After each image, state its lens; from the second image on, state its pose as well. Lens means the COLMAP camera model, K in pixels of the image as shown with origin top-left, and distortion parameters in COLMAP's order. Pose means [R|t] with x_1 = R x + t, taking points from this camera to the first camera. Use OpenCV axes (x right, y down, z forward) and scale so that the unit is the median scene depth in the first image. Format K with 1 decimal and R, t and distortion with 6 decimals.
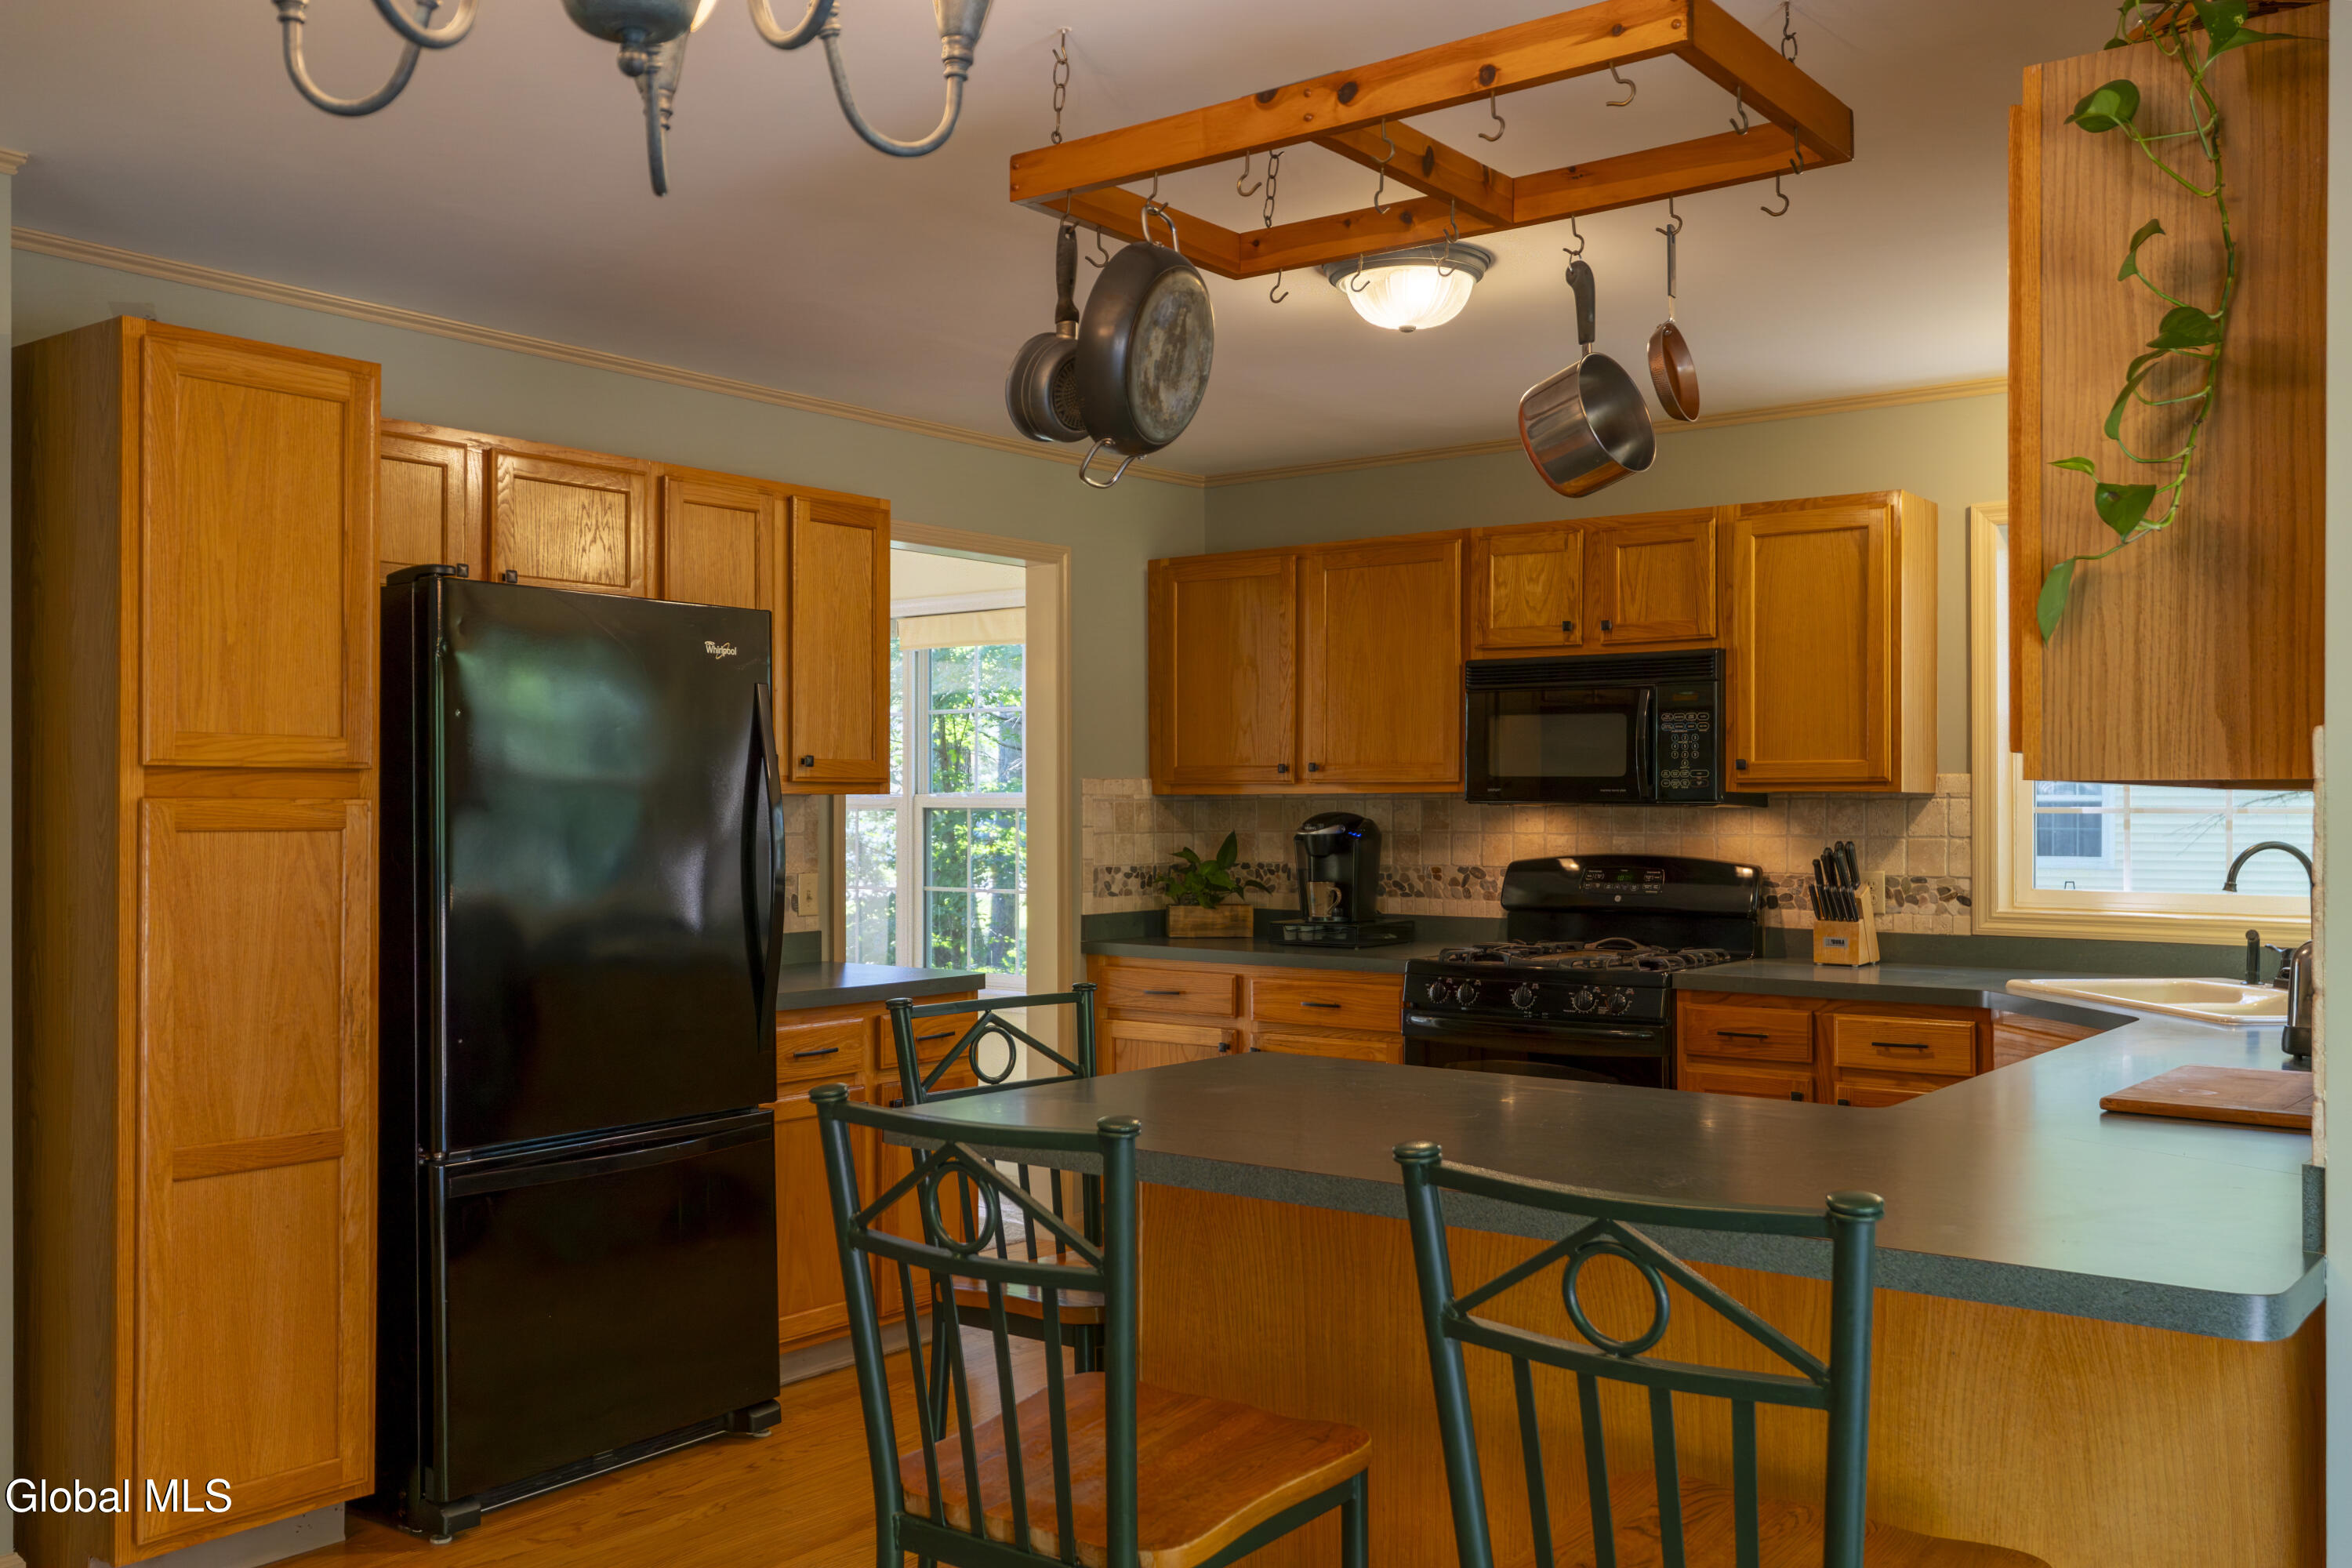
lens RADIAL K [[2032.2, 0, 1164.8], [0, 2032.2, 793.3], [0, 0, 1]] dist [0.003571, 0.000610]
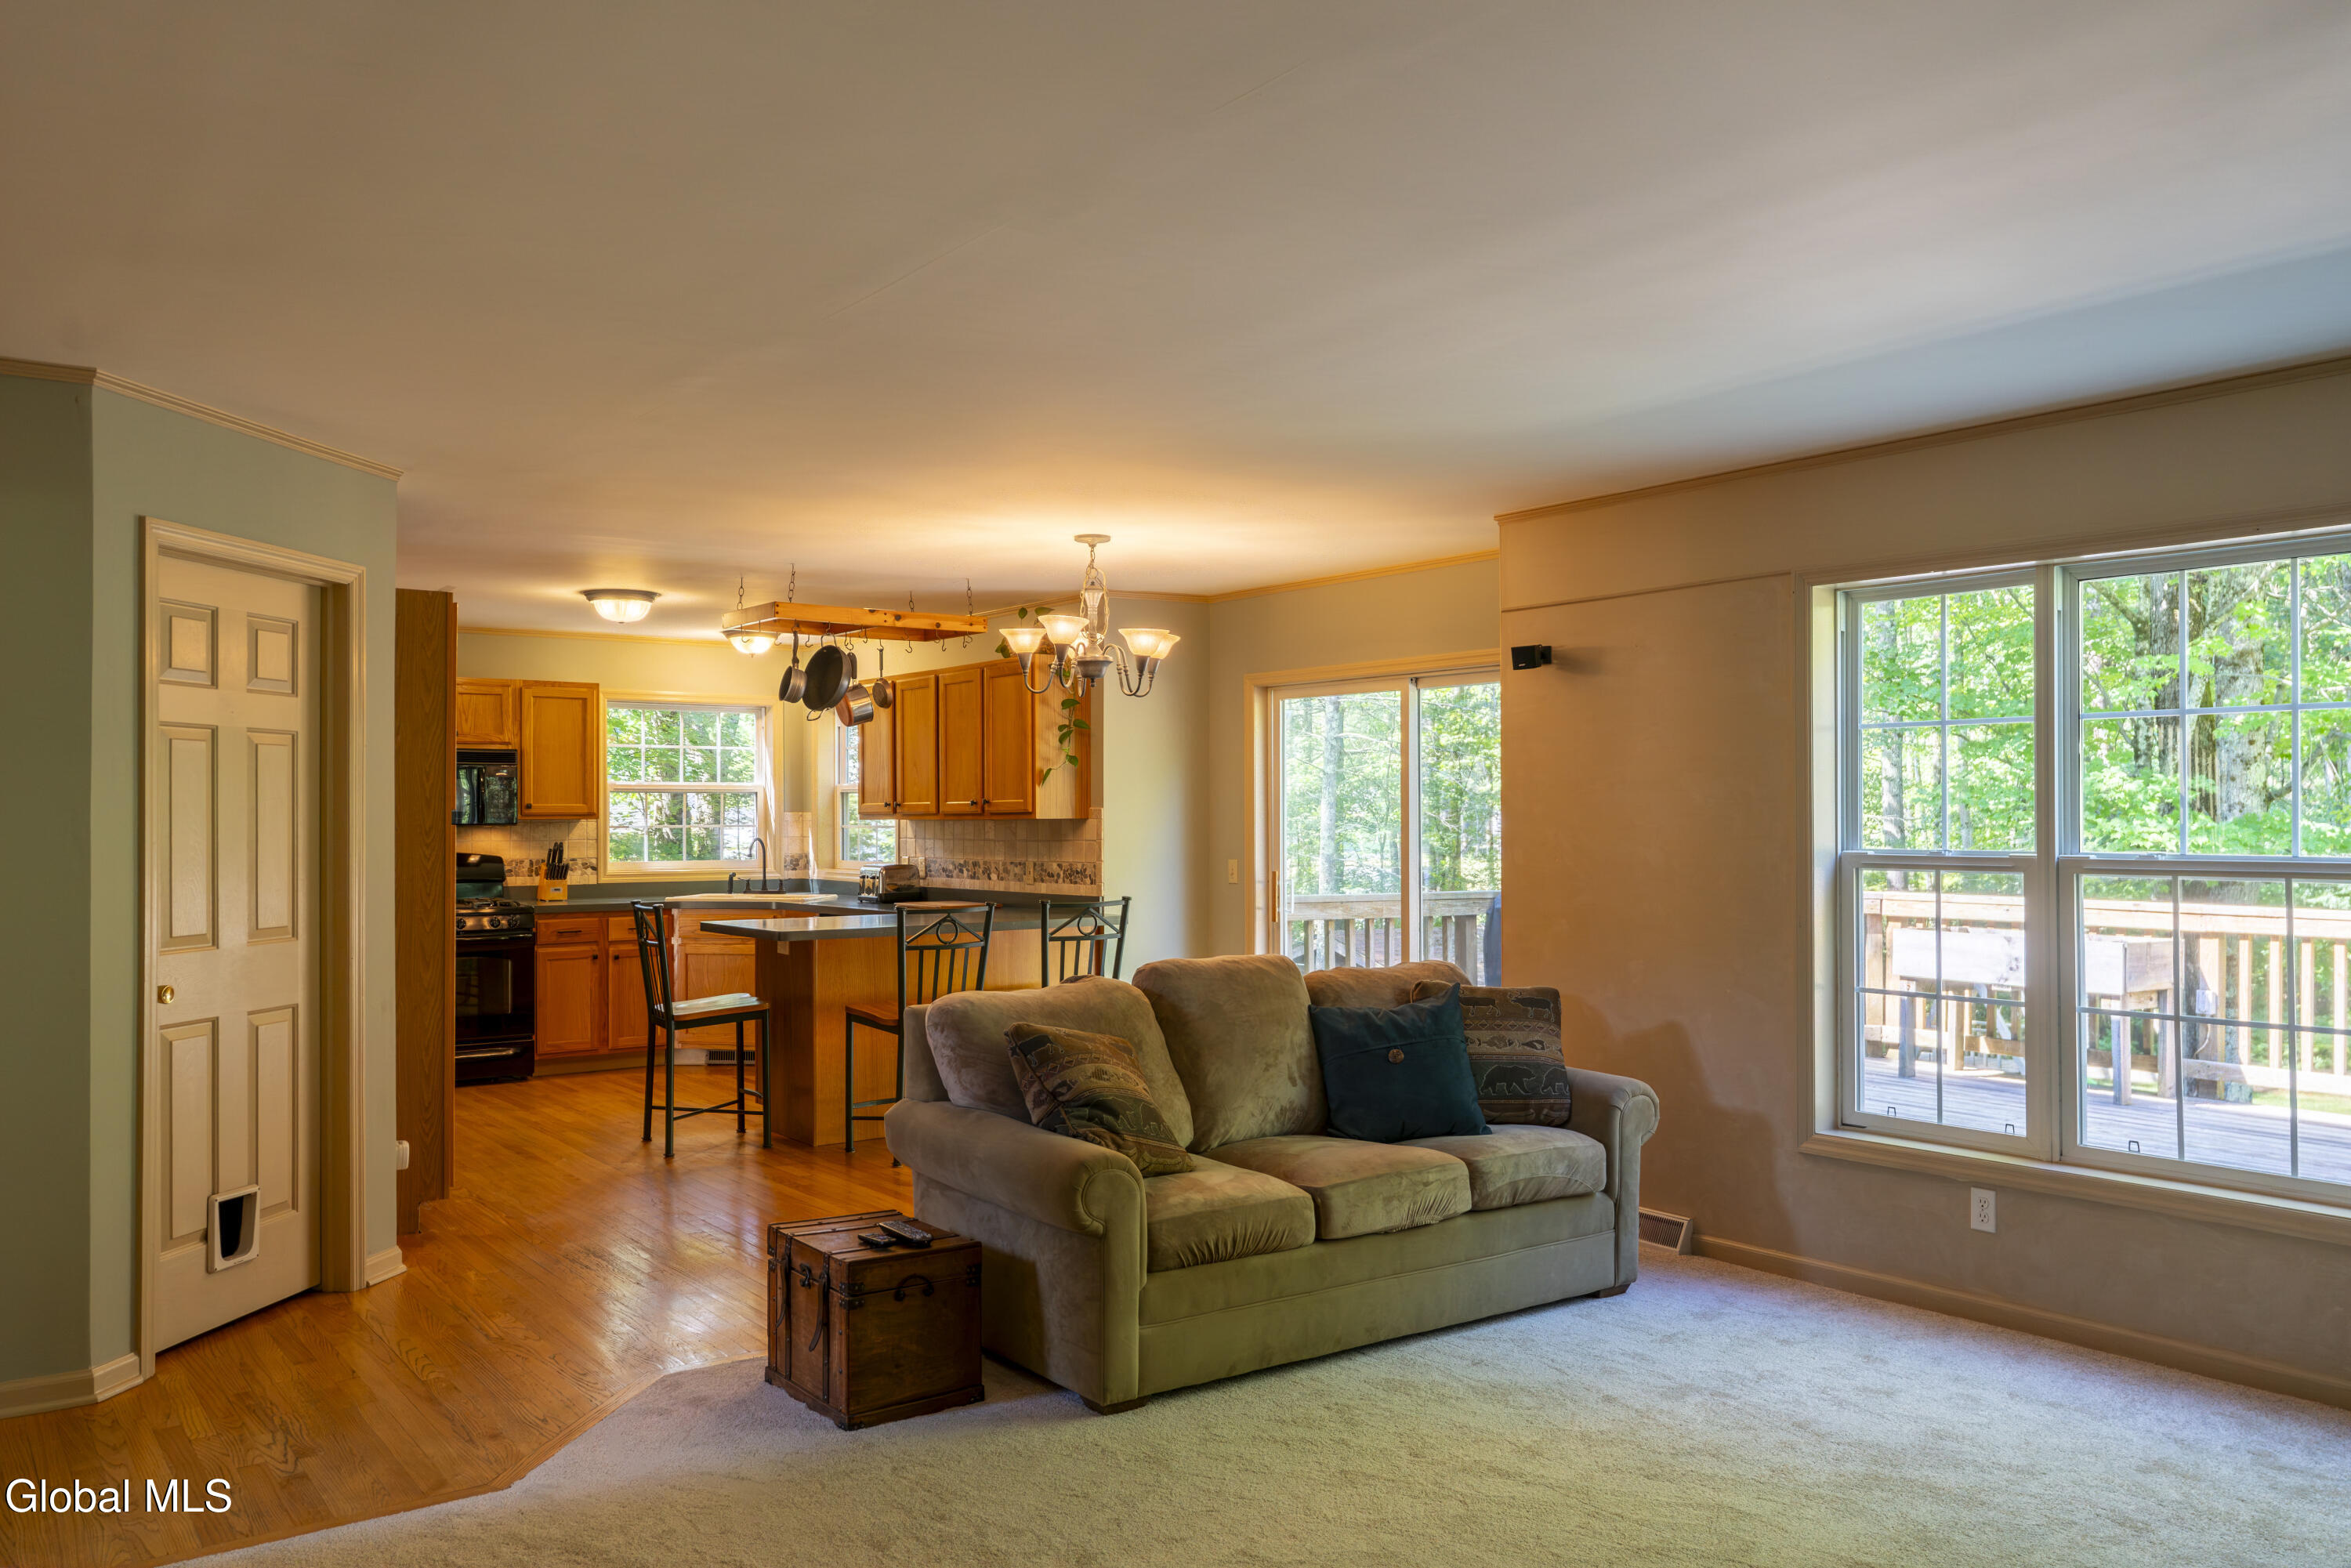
lens RADIAL K [[1749.5, 0, 1166.5], [0, 1749.5, 784.9], [0, 0, 1]] dist [-0.004043, -0.000642]
pose [[0.277466, 0.015512, 0.960610, -1.200884], [0.000153, 0.999869, -0.016190, -0.006516], [-0.960735, 0.004640, 0.277428, -0.117953]]
